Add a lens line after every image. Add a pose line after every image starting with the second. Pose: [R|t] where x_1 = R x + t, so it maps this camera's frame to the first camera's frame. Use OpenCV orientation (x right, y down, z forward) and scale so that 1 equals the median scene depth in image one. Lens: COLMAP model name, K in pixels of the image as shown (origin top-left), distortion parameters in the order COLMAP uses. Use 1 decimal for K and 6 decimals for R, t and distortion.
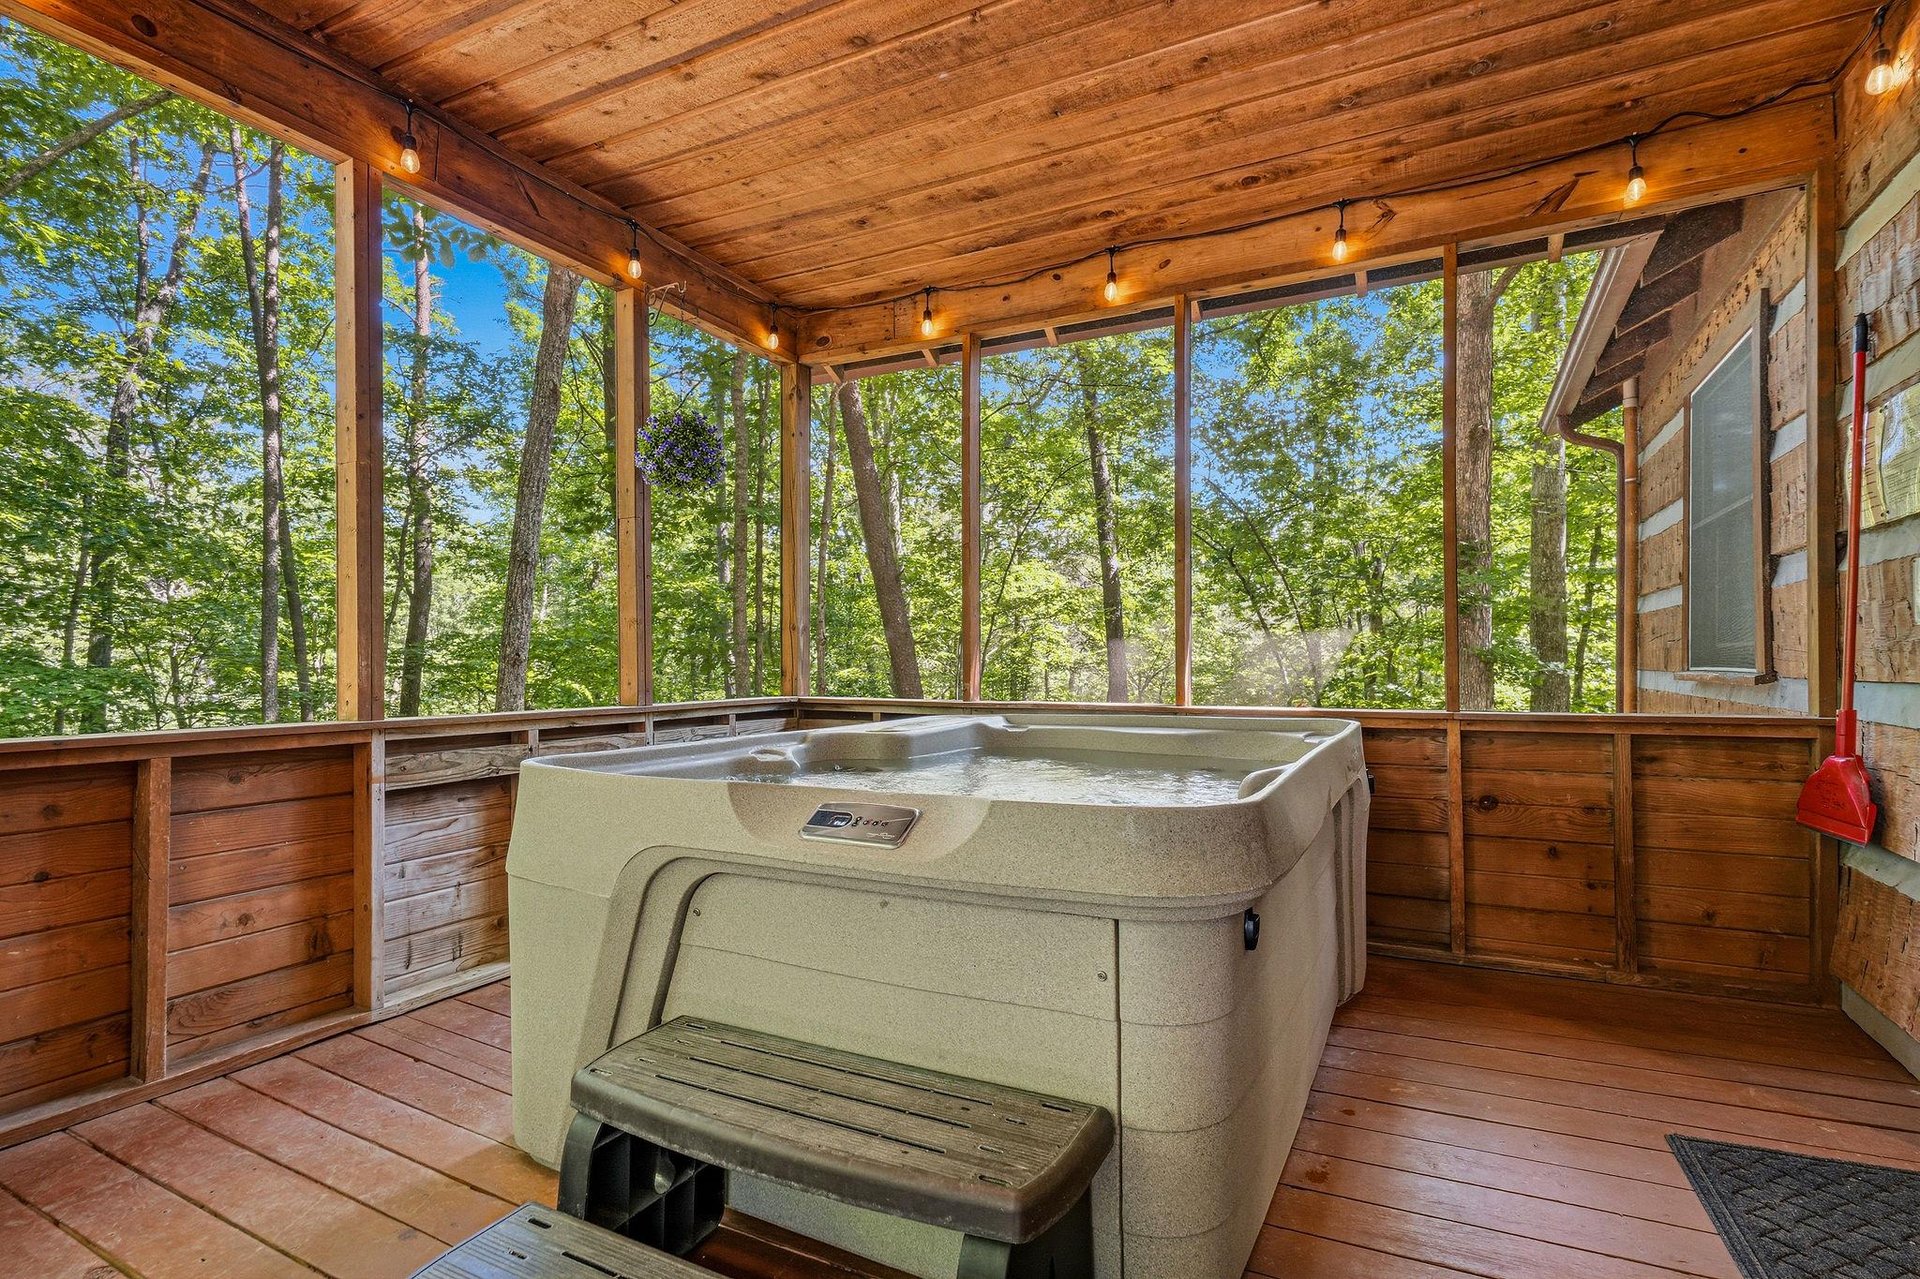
lens RADIAL K [[911.6, 0, 962.8], [0, 911.6, 655.8], [0, 0, 1]] dist [-0.000777, -0.000512]
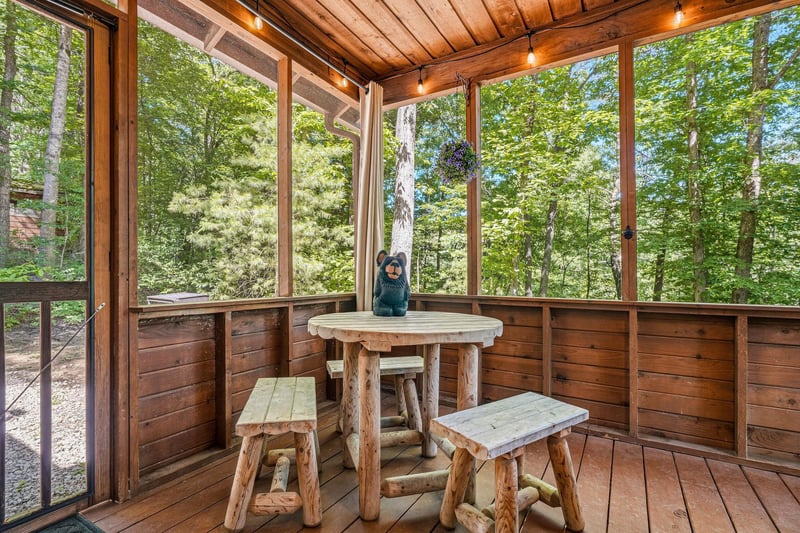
lens RADIAL K [[379.8, 0, 401.2], [0, 379.8, 273.3], [0, 0, 1]] dist [-0.000777, -0.000512]
pose [[-0.053886, 0.001548, -0.998546, 0.102268], [0.002417, 0.999996, 0.001419, 0.001440], [0.998544, -0.002337, -0.053889, 0.192279]]
